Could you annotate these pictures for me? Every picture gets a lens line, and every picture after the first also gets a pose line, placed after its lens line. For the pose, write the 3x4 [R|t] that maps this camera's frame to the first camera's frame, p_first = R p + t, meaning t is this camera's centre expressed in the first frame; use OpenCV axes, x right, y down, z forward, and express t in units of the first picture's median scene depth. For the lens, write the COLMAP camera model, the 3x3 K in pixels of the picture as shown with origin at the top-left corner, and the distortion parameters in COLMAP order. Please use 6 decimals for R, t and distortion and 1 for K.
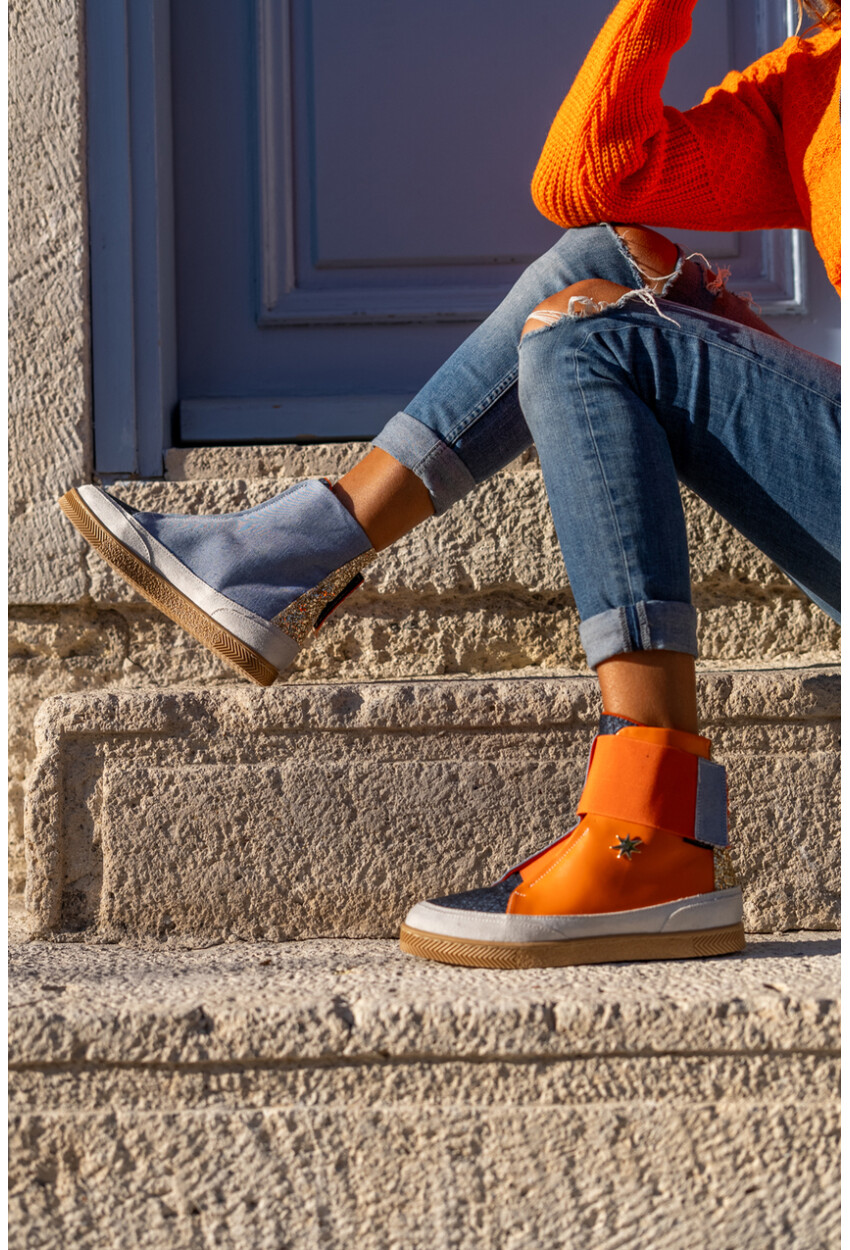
lens RADIAL K [[1865.4, 0, 433.7], [0, 1865.4, 623.2], [0, 0, 1]] dist [-0.001995, 0.000000]
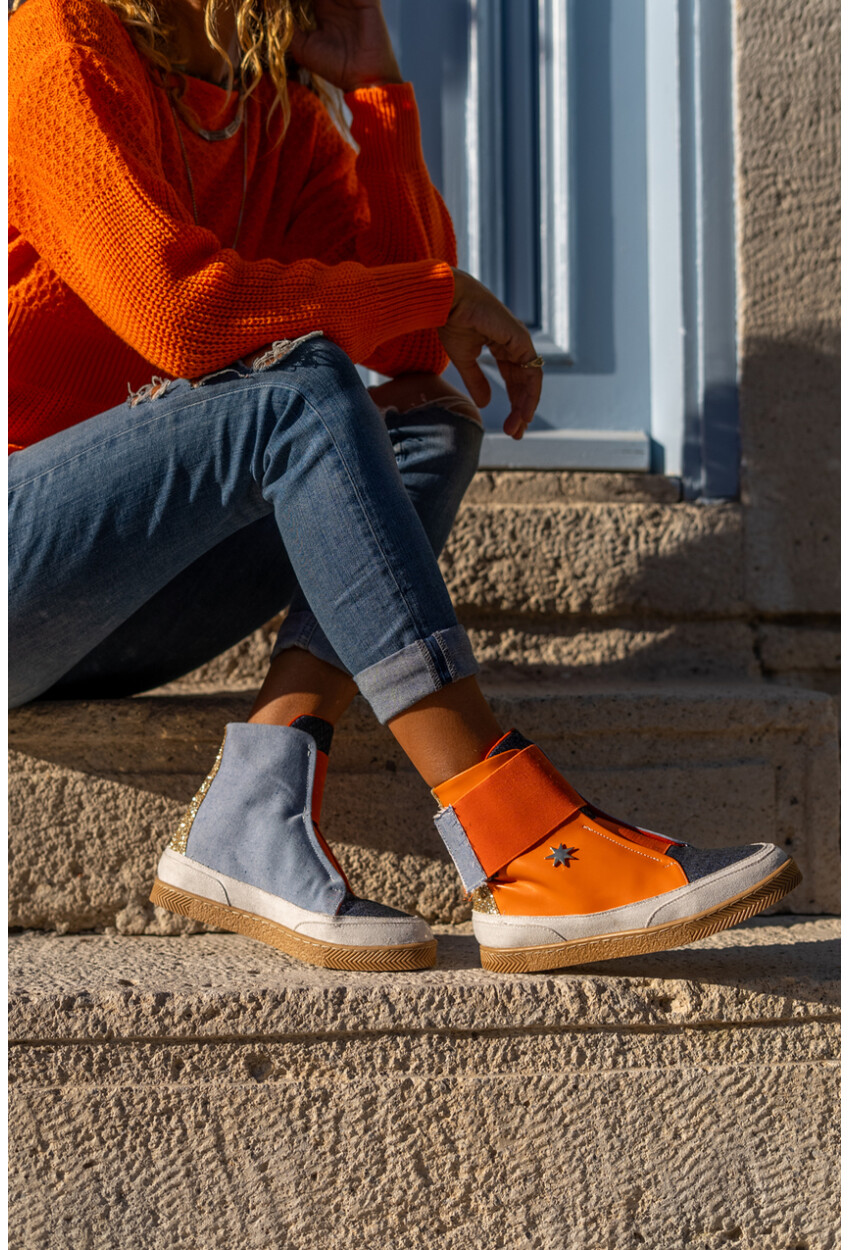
lens RADIAL K [[1865.4, 0, 421.2], [0, 1865.4, 625.4], [0, 0, 1]] dist [-0.001995, 0.000000]
pose [[0.989499, 0.019846, 0.143170, 0.160652], [-0.019212, 0.999799, -0.005813, -0.012239], [-0.143257, 0.003001, 0.989681, -0.105262]]
